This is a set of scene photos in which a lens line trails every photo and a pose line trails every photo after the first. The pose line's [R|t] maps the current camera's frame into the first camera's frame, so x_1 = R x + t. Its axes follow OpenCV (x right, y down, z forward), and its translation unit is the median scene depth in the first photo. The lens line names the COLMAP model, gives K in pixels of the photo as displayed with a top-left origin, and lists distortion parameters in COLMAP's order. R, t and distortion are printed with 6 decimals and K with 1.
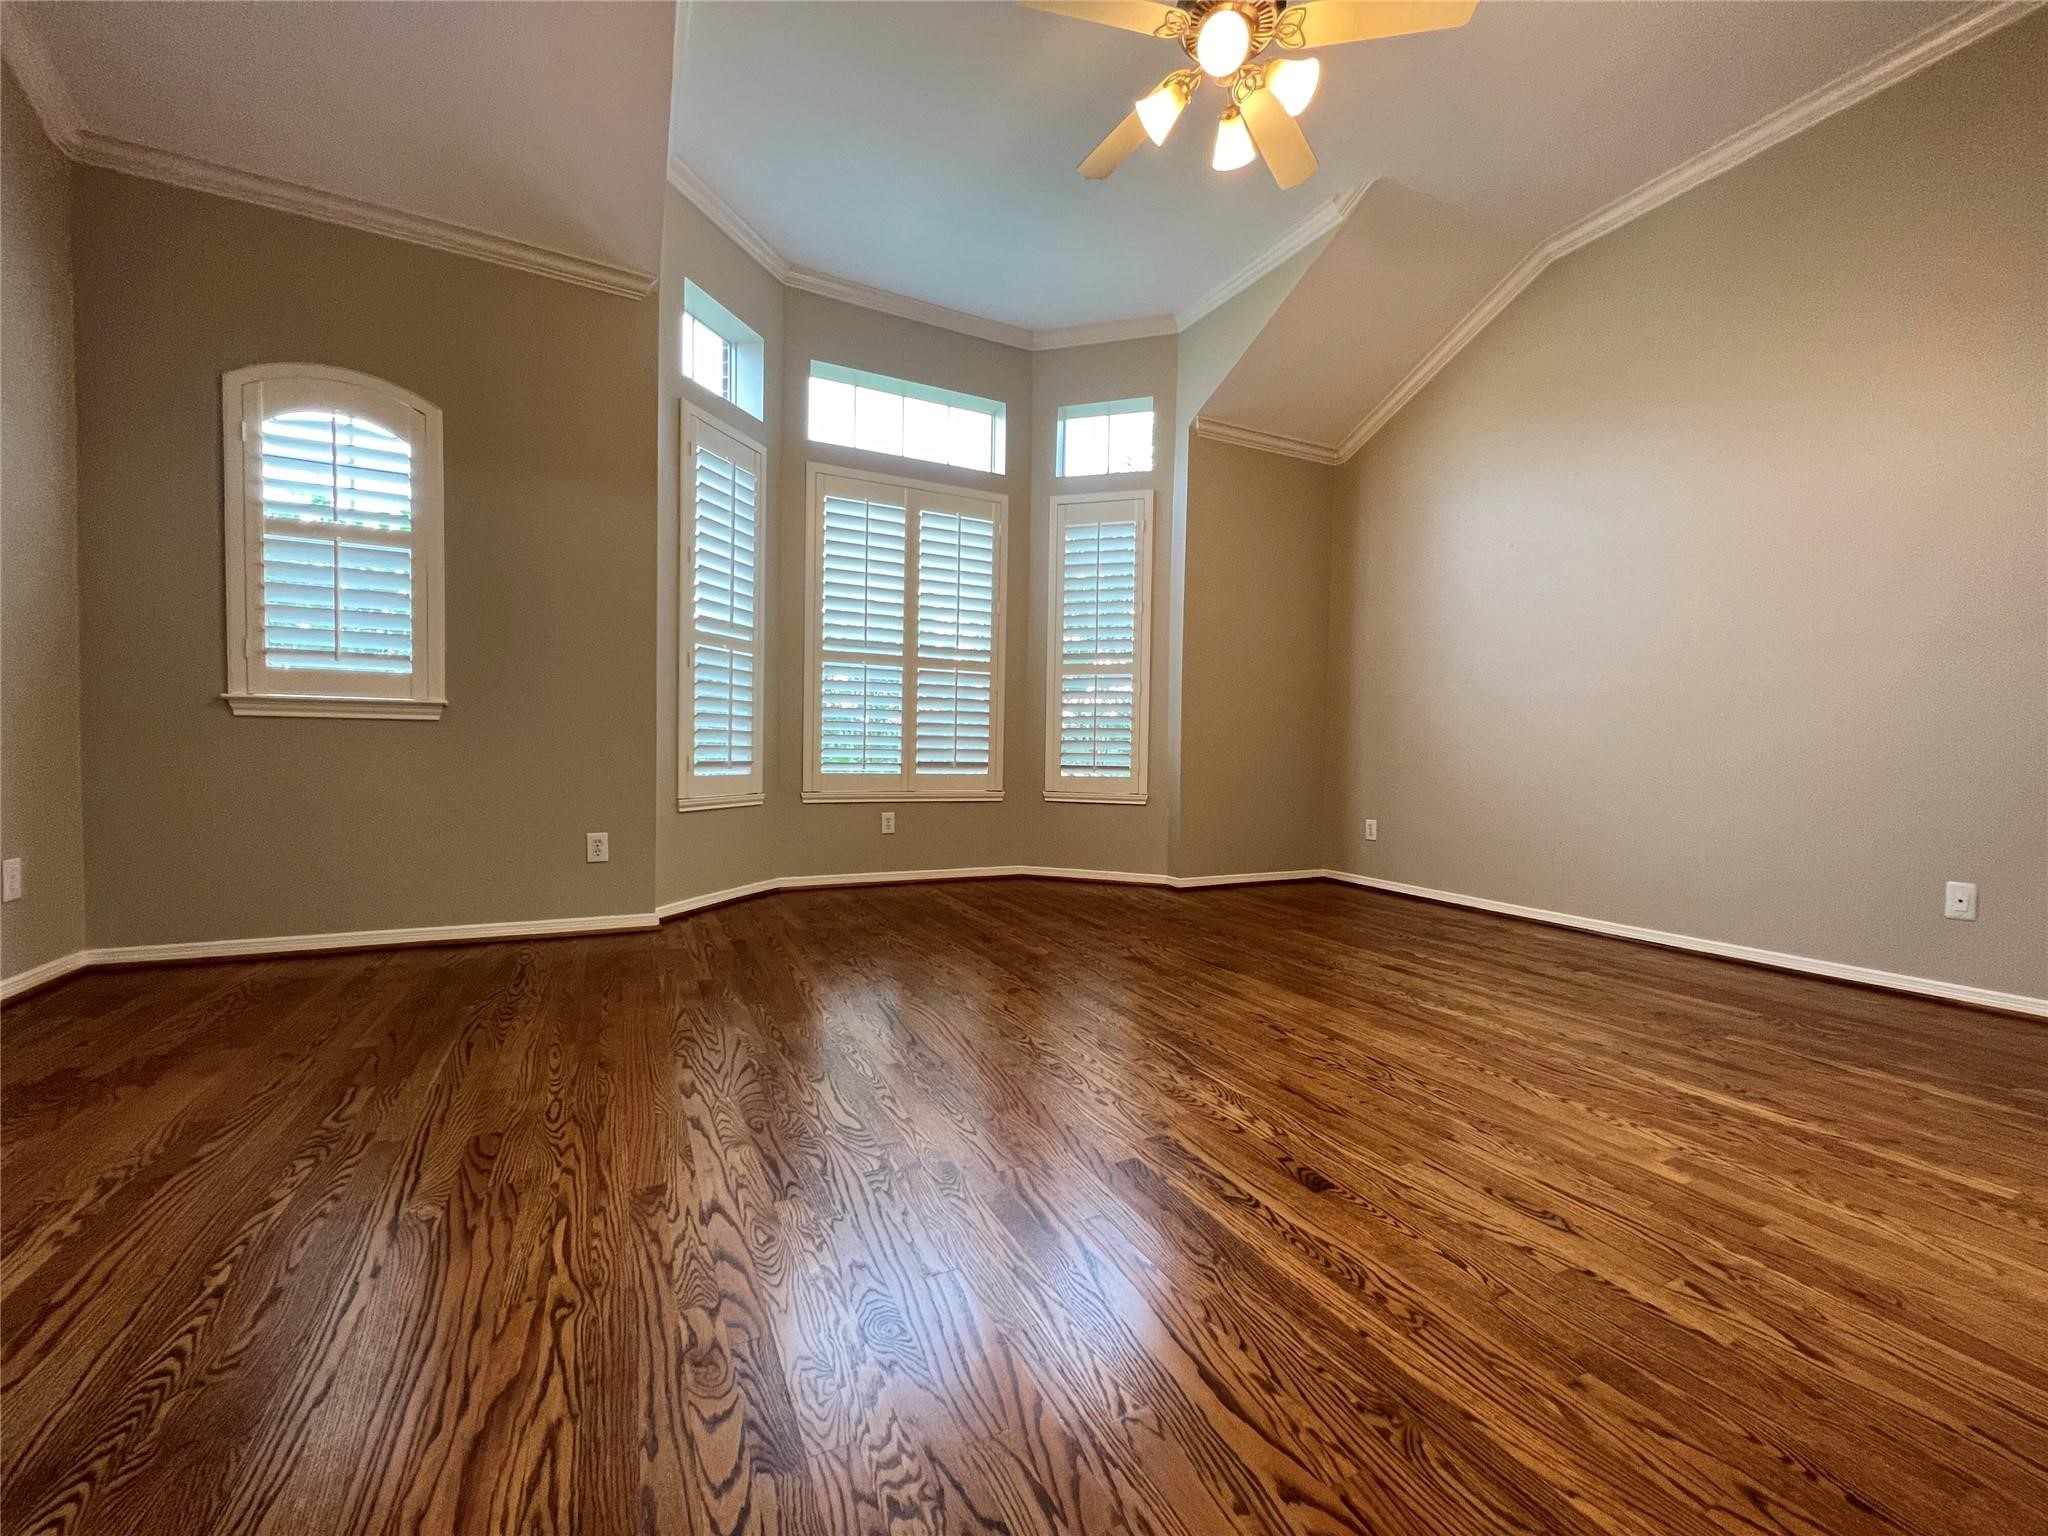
lens RADIAL K [[813.6, 0, 1020.9], [0, 813.6, 769.6], [0, 0, 1]] dist [0.004255, 0.000335]
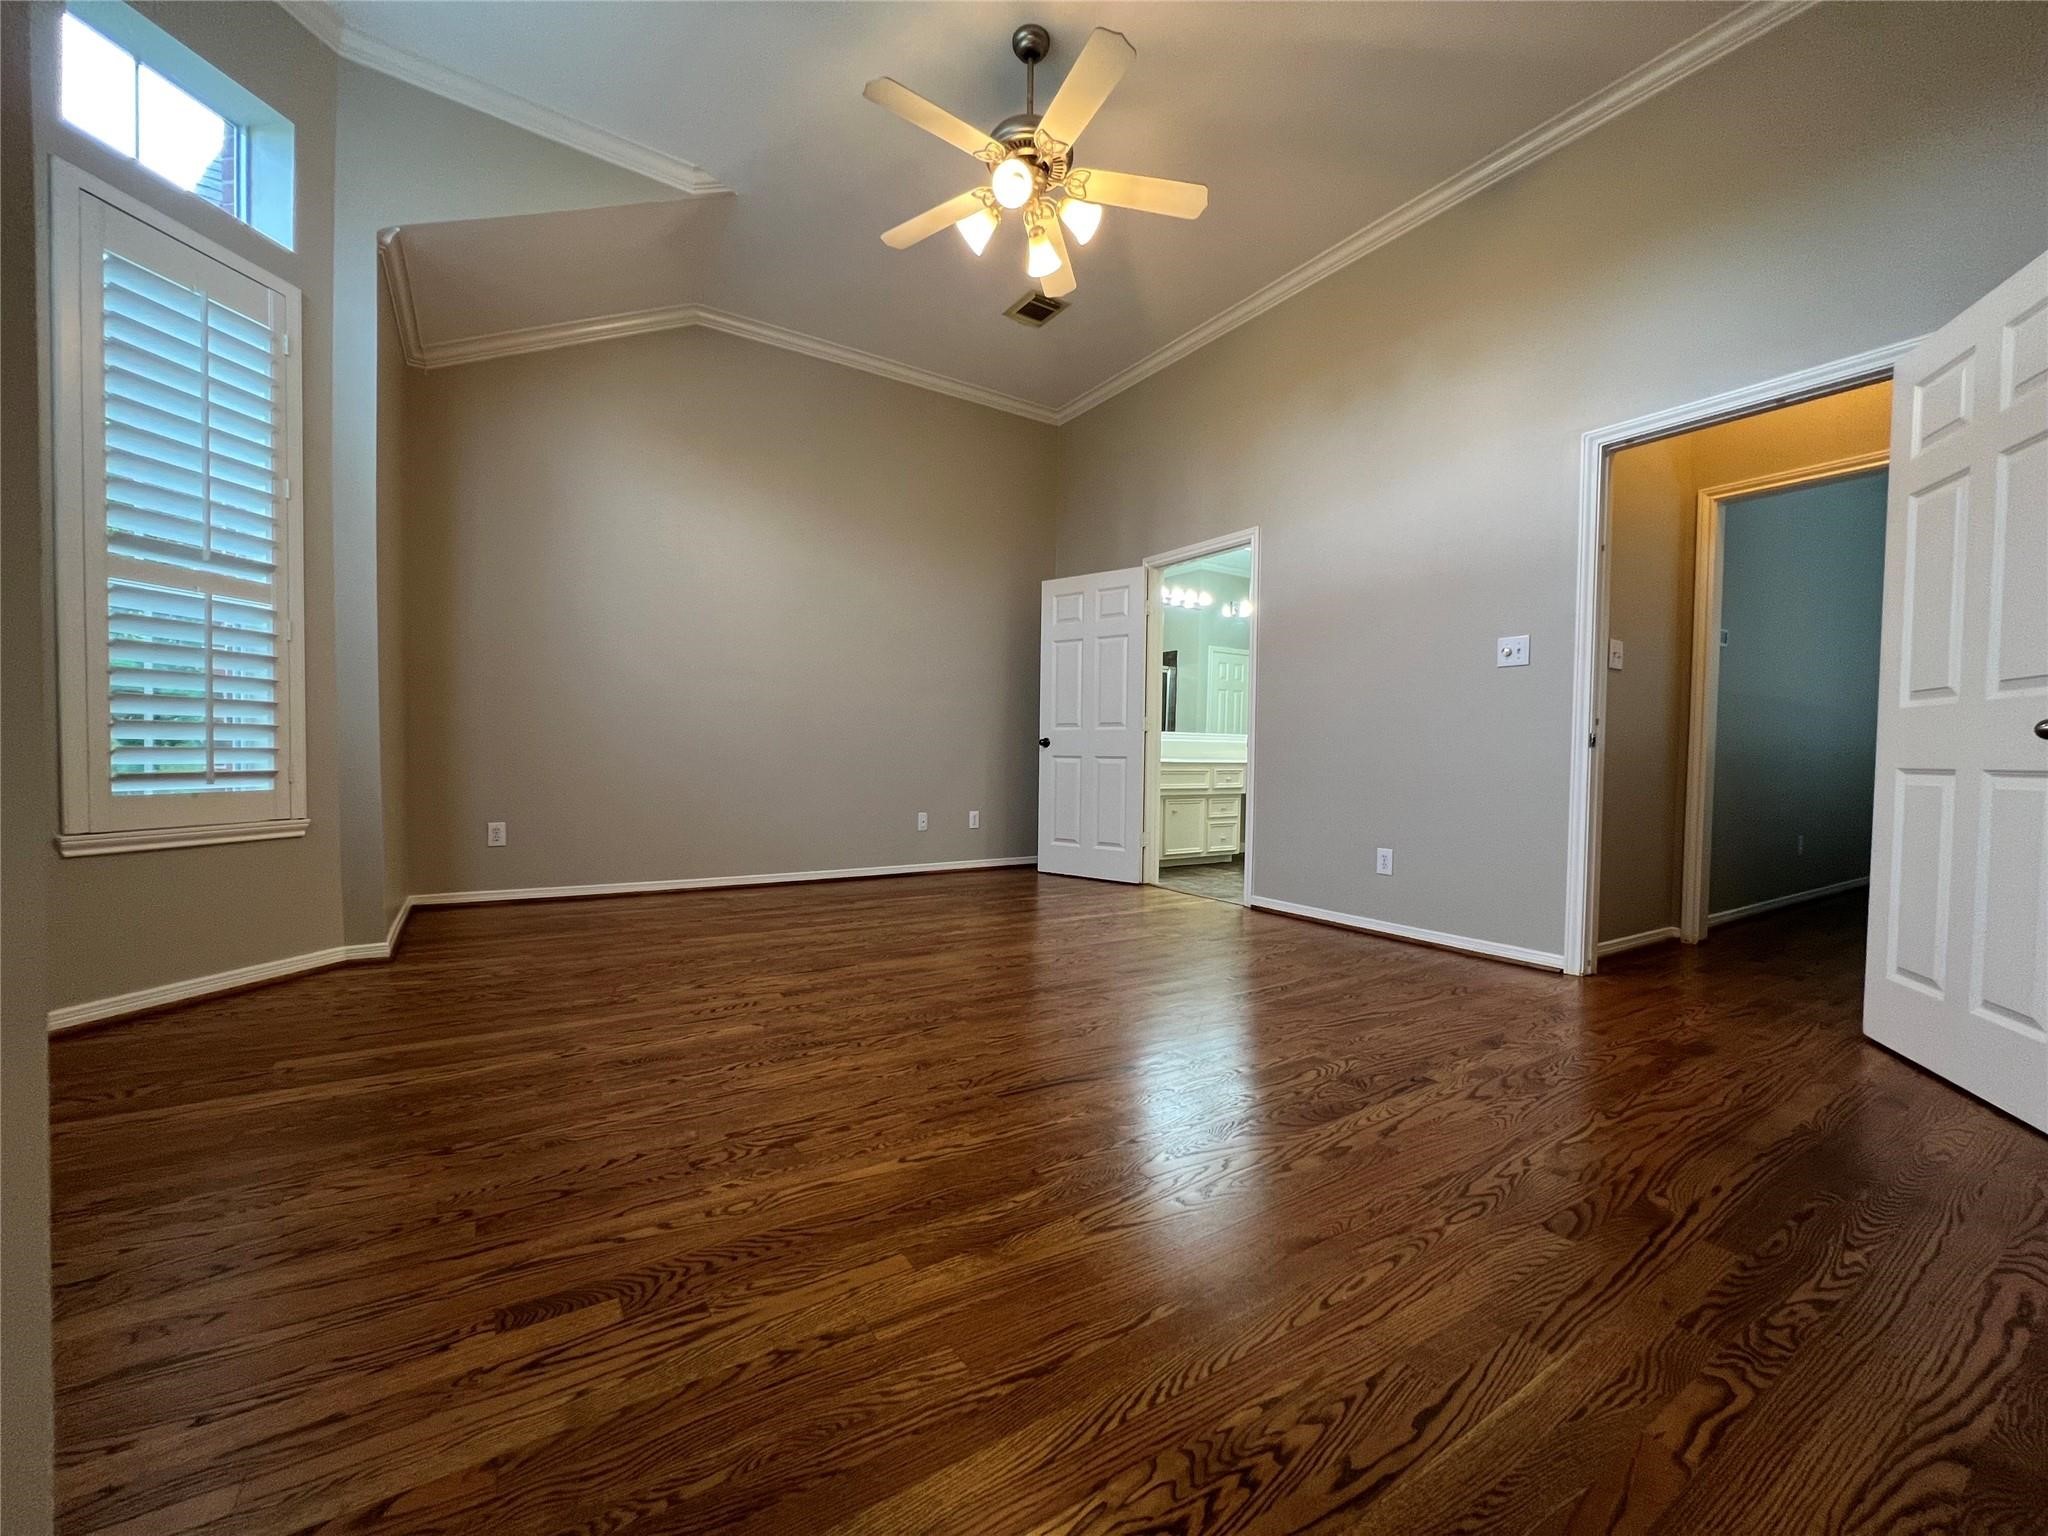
lens RADIAL K [[813.6, 0, 1019.2], [0, 813.6, 774.6], [0, 0, 1]] dist [0.004255, 0.000335]
pose [[-0.114475, -0.042898, 0.992499, -0.739563], [0.004768, 0.999032, 0.043730, -0.035866], [-0.993415, 0.009739, -0.114160, 0.862936]]
